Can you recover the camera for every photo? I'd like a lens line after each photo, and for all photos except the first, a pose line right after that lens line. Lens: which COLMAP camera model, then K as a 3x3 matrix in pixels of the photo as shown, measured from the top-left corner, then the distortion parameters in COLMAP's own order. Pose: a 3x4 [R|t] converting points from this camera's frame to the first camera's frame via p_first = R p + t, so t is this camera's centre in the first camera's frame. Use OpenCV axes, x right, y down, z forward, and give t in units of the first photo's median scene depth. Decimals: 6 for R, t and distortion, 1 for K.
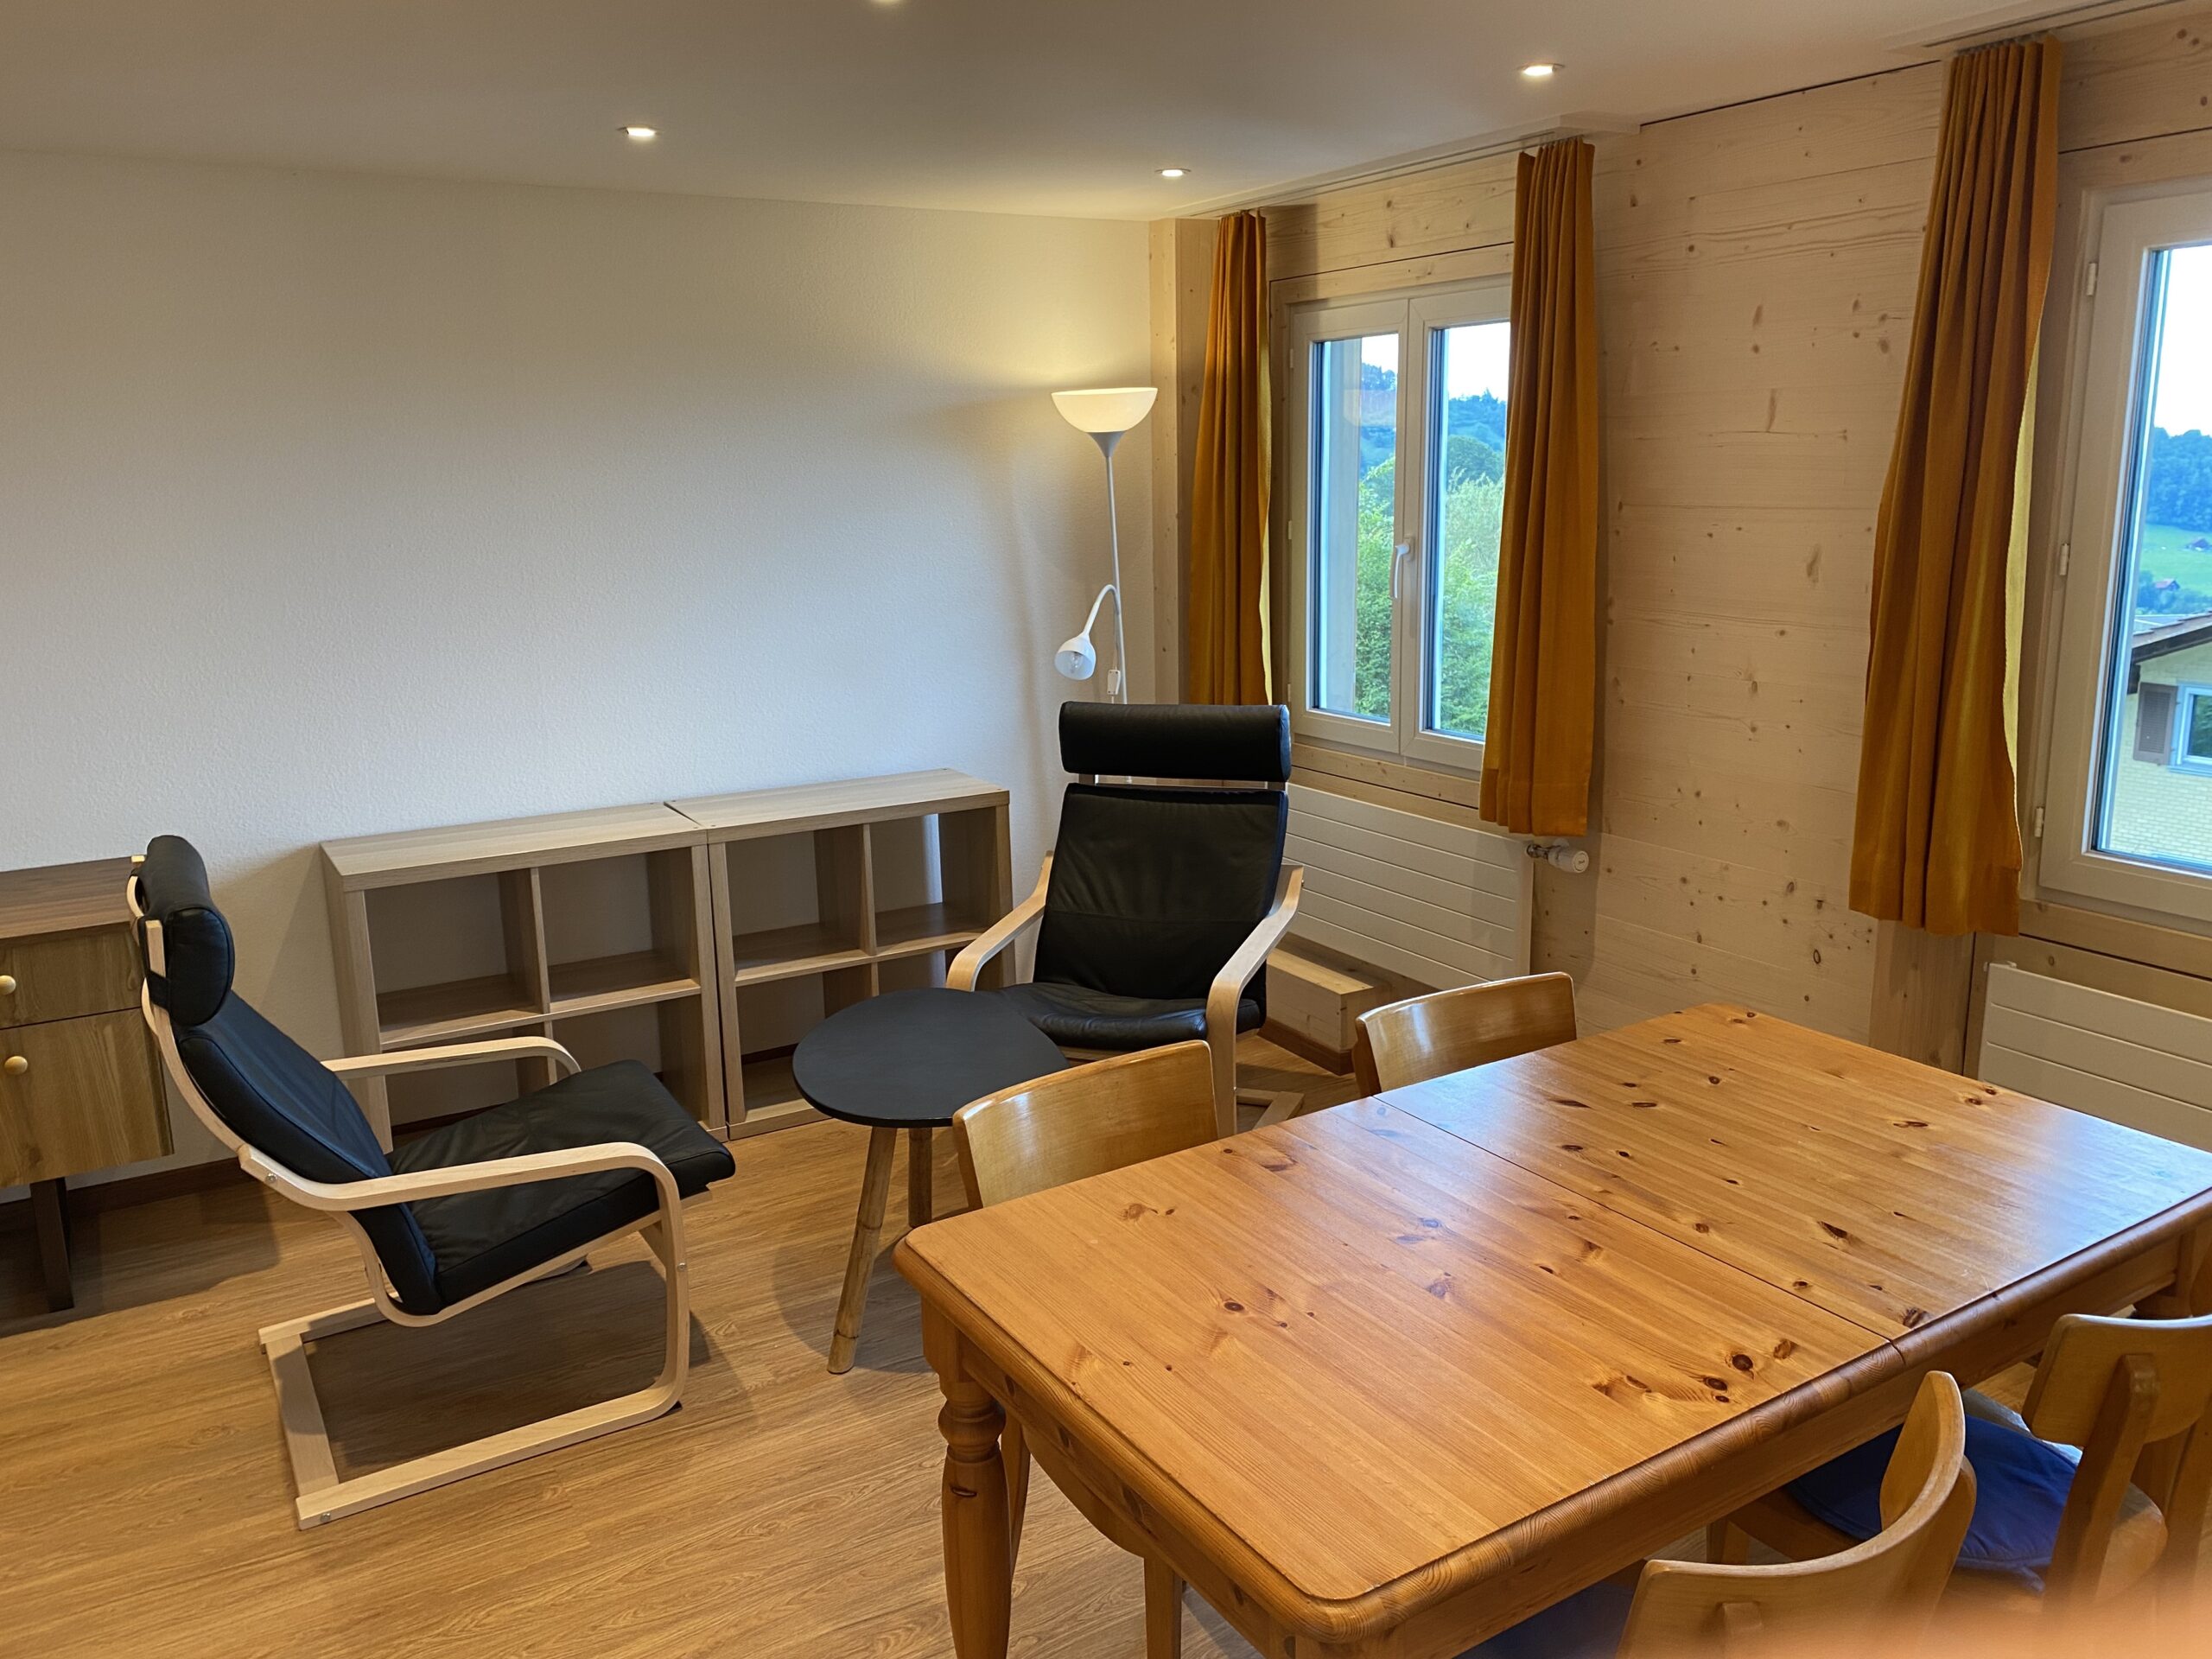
lens RADIAL K [[1683.1, 0, 1113.4], [0, 1683.1, 825.6], [0, 0, 1]] dist [0.045136, -0.053166]
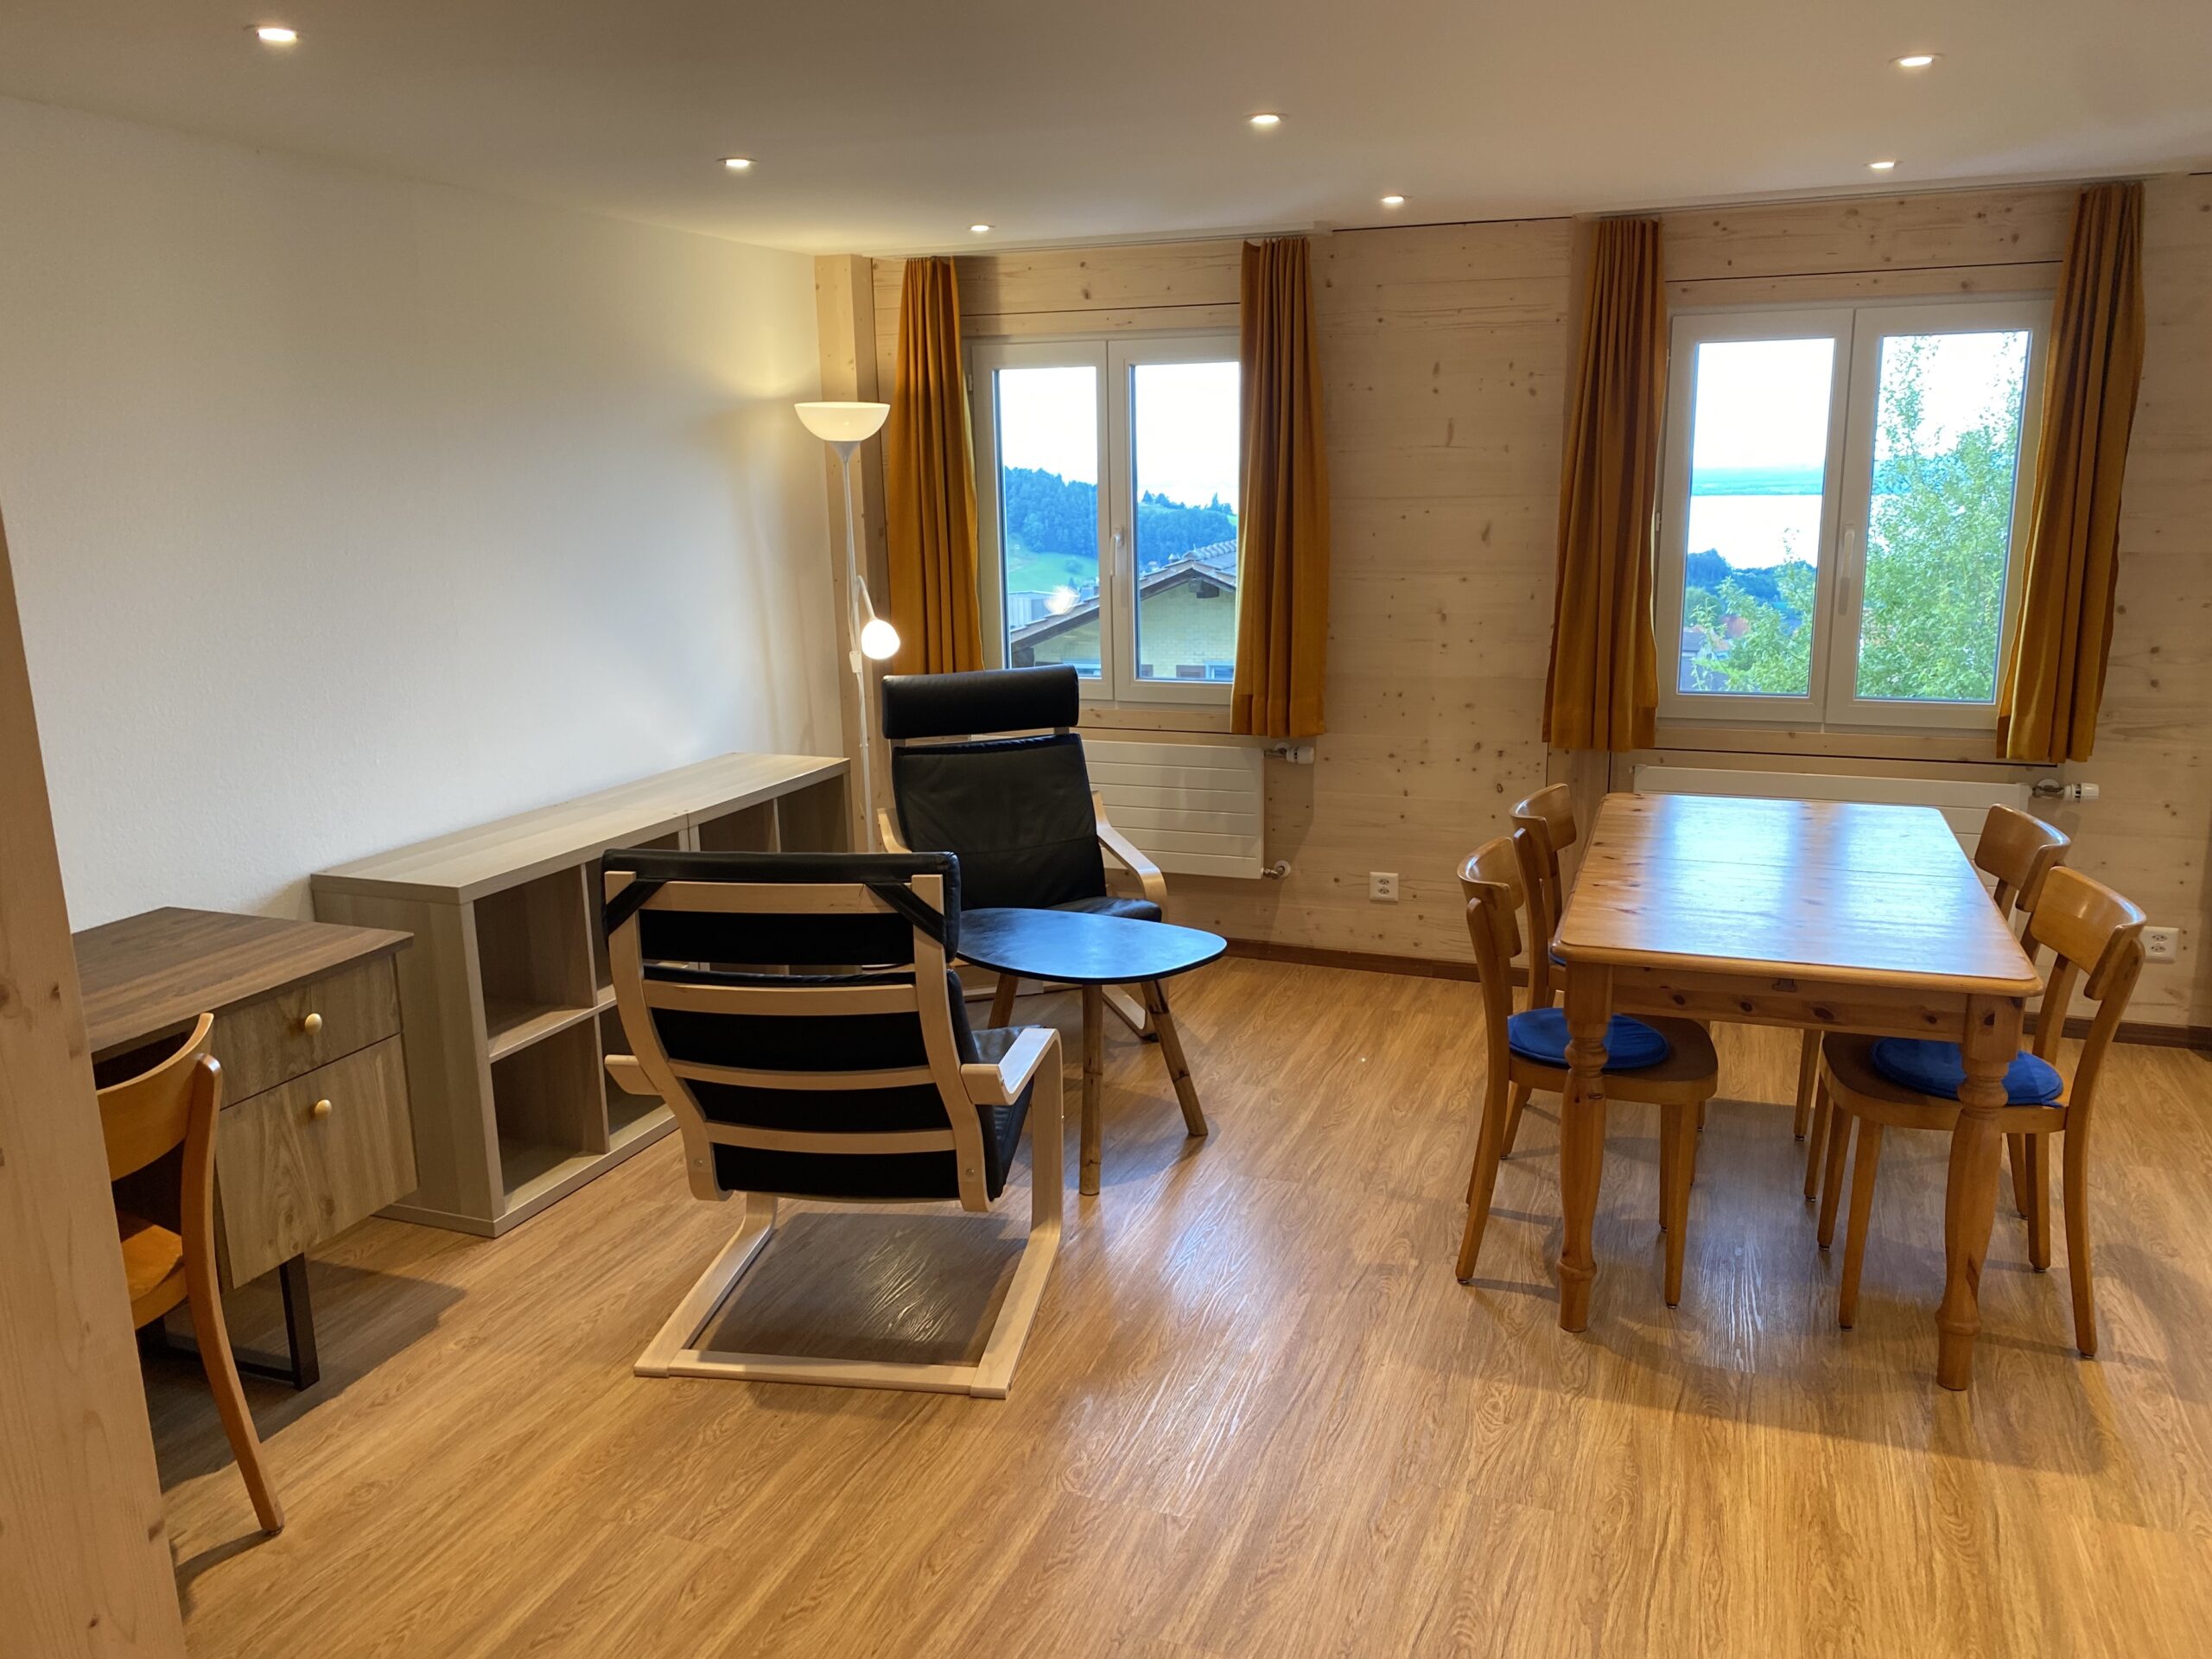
lens RADIAL K [[1683.1, 0, 1121.8], [0, 1683.1, 846.8], [0, 0, 1]] dist [0.045136, -0.053166]
pose [[0.783488, -0.133937, 0.606801, -0.668306], [0.133684, 0.989961, 0.045901, 0.011470], [-0.606857, 0.045157, 0.793527, -0.006015]]
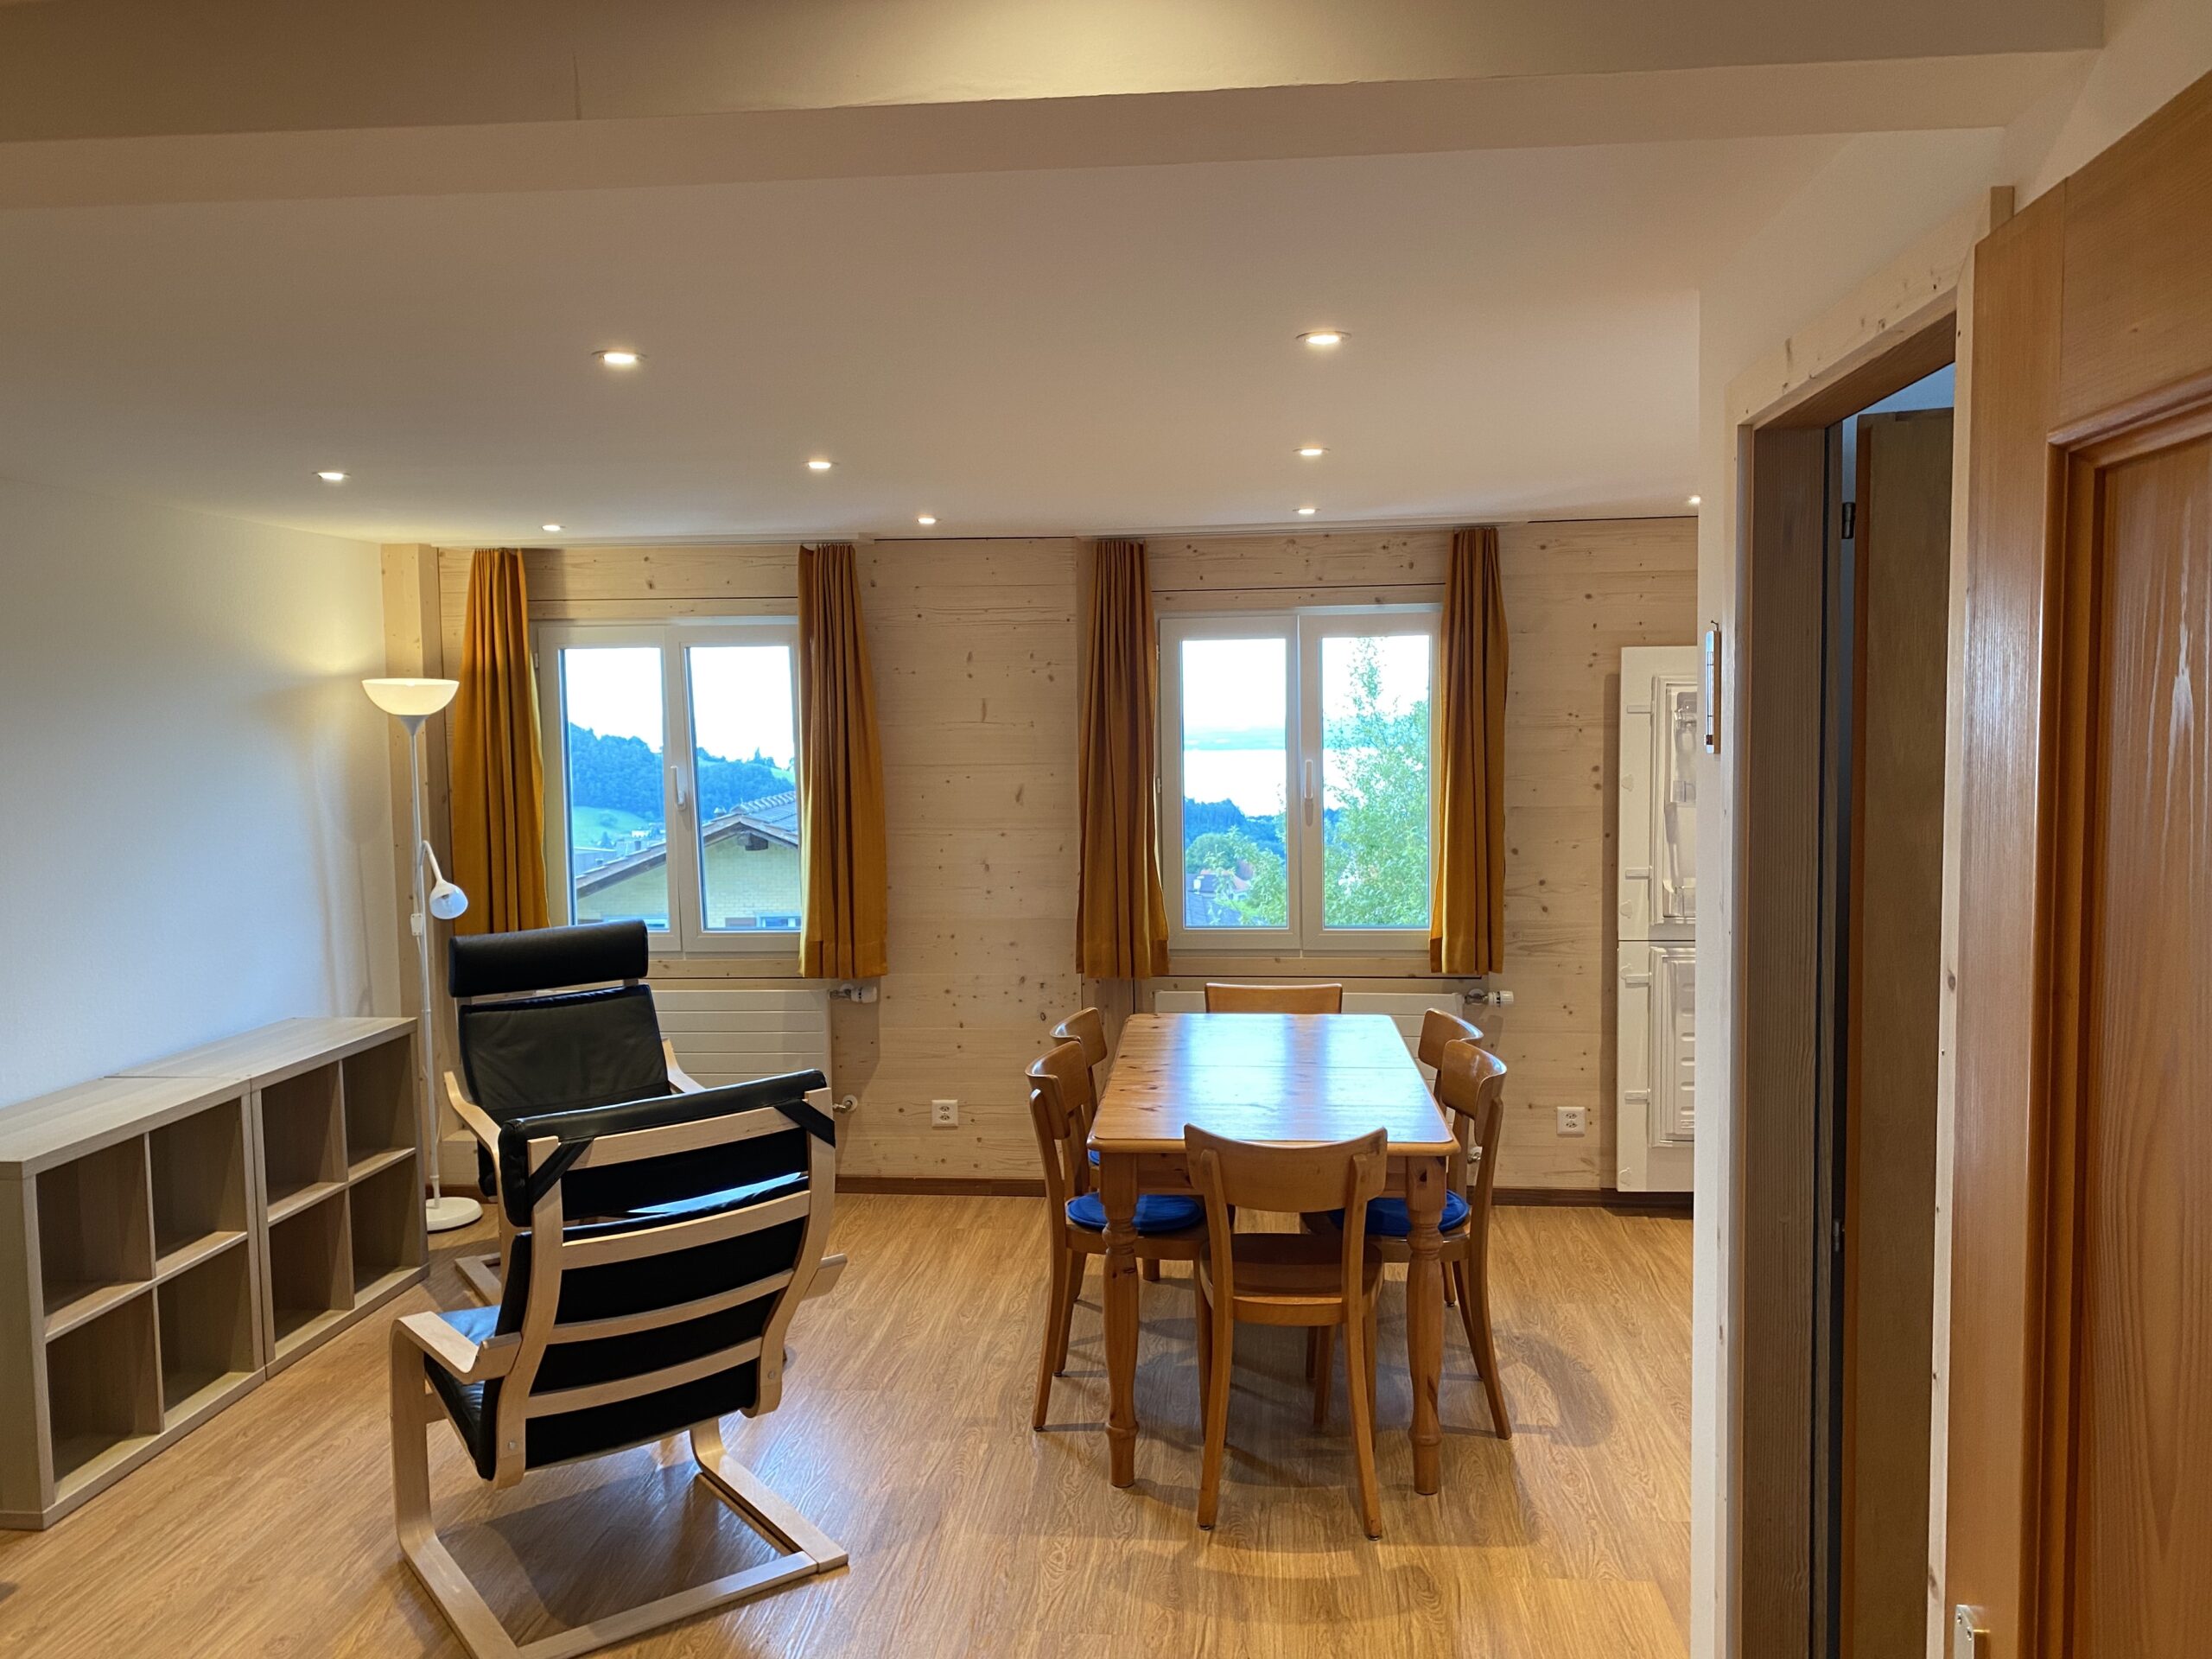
lens RADIAL K [[1683.1, 0, 1123.5], [0, 1683.1, 824.1], [0, 0, 1]] dist [0.045136, -0.053166]
pose [[0.591050, -0.046284, 0.805306, -0.769219], [0.174386, 0.982075, -0.071546, 0.017452], [-0.787559, 0.182721, 0.588526, -0.096500]]
